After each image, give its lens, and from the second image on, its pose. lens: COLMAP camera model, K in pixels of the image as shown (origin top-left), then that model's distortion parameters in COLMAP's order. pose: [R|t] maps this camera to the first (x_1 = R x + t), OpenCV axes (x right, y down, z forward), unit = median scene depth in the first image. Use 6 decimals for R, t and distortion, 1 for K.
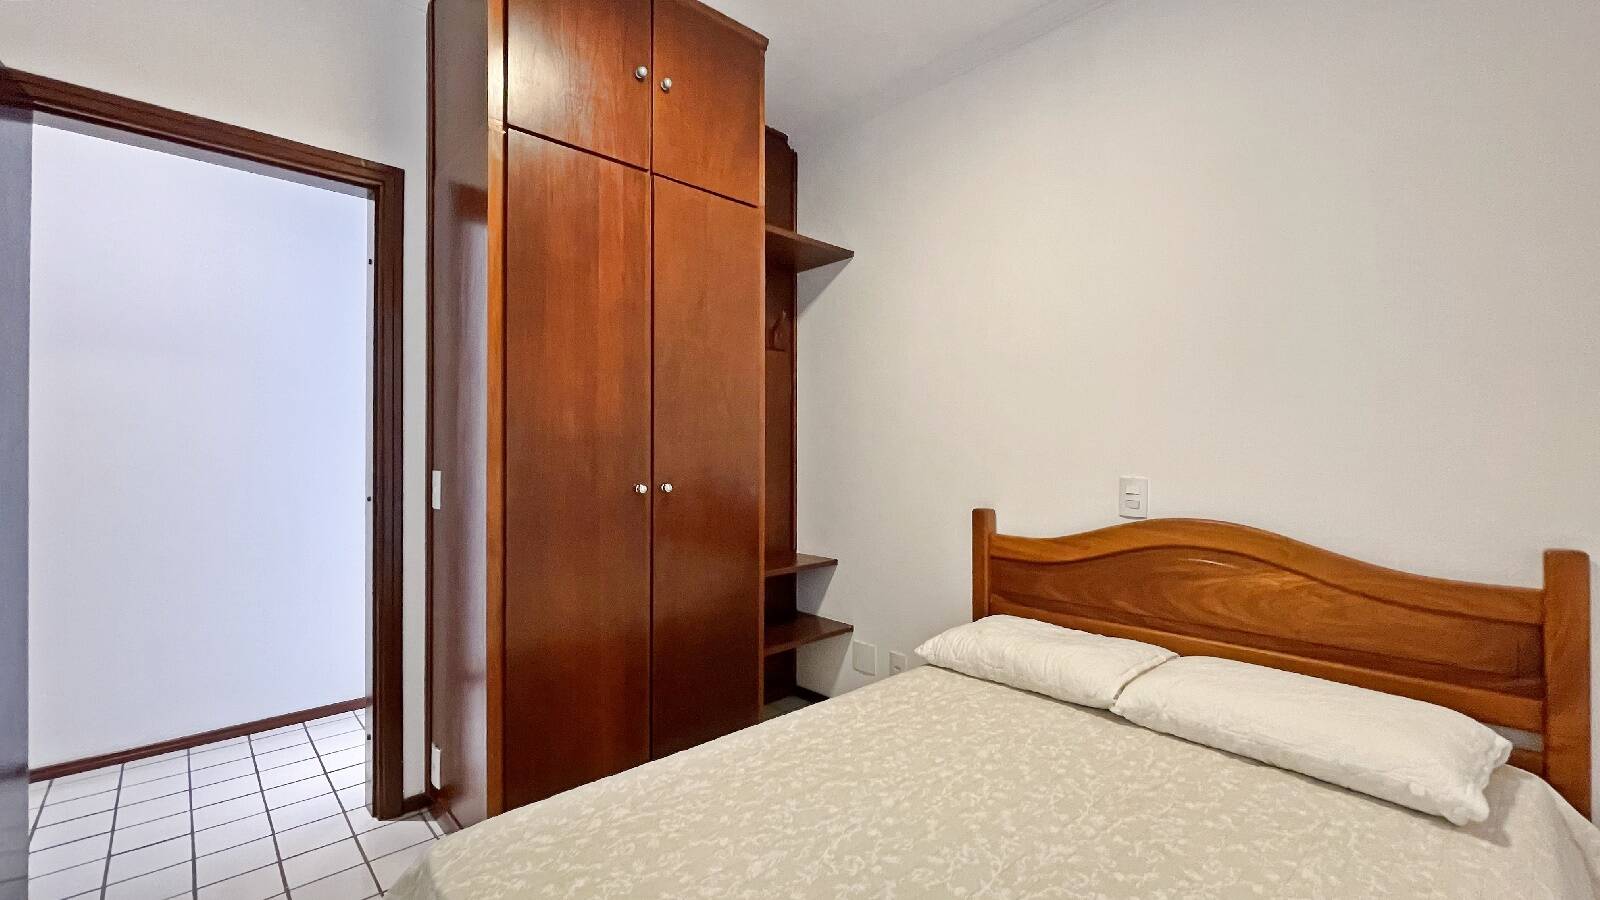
lens RADIAL K [[657.7, 0, 805.0], [0, 657.7, 450.4], [0, 0, 1]] dist [-0.003625, 0.001382]
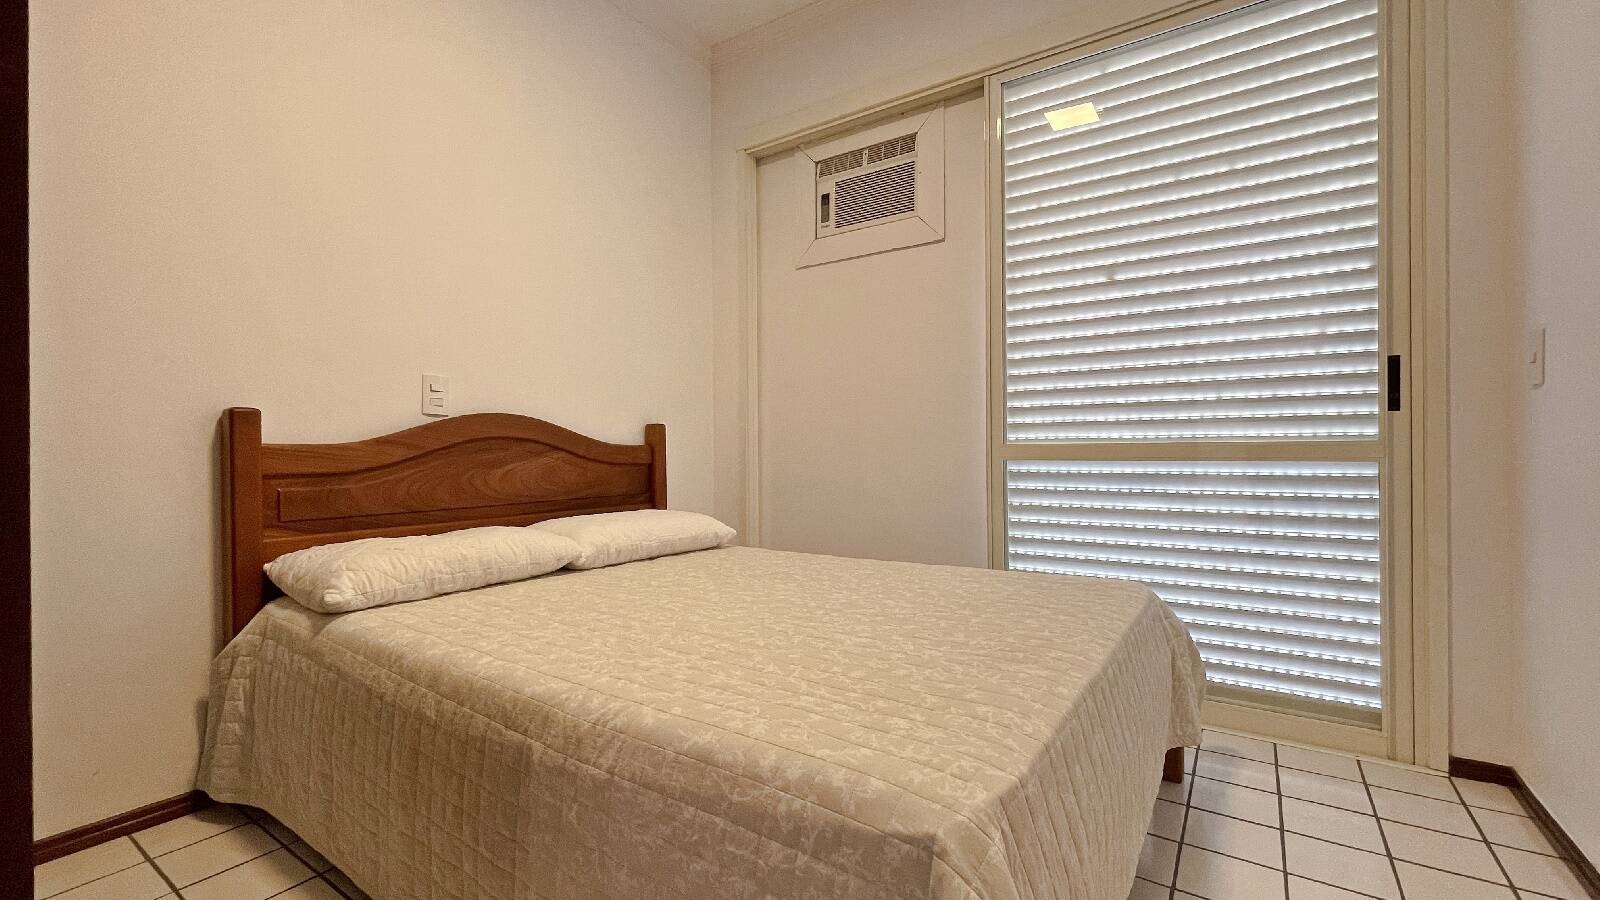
lens RADIAL K [[657.7, 0, 807.2], [0, 657.7, 452.1], [0, 0, 1]] dist [-0.003625, 0.001382]
pose [[-0.230625, 0.000654, 0.973043, -0.661333], [0.005999, 0.999982, 0.000750, 0.180238], [-0.973024, 0.006010, -0.230624, 0.773717]]
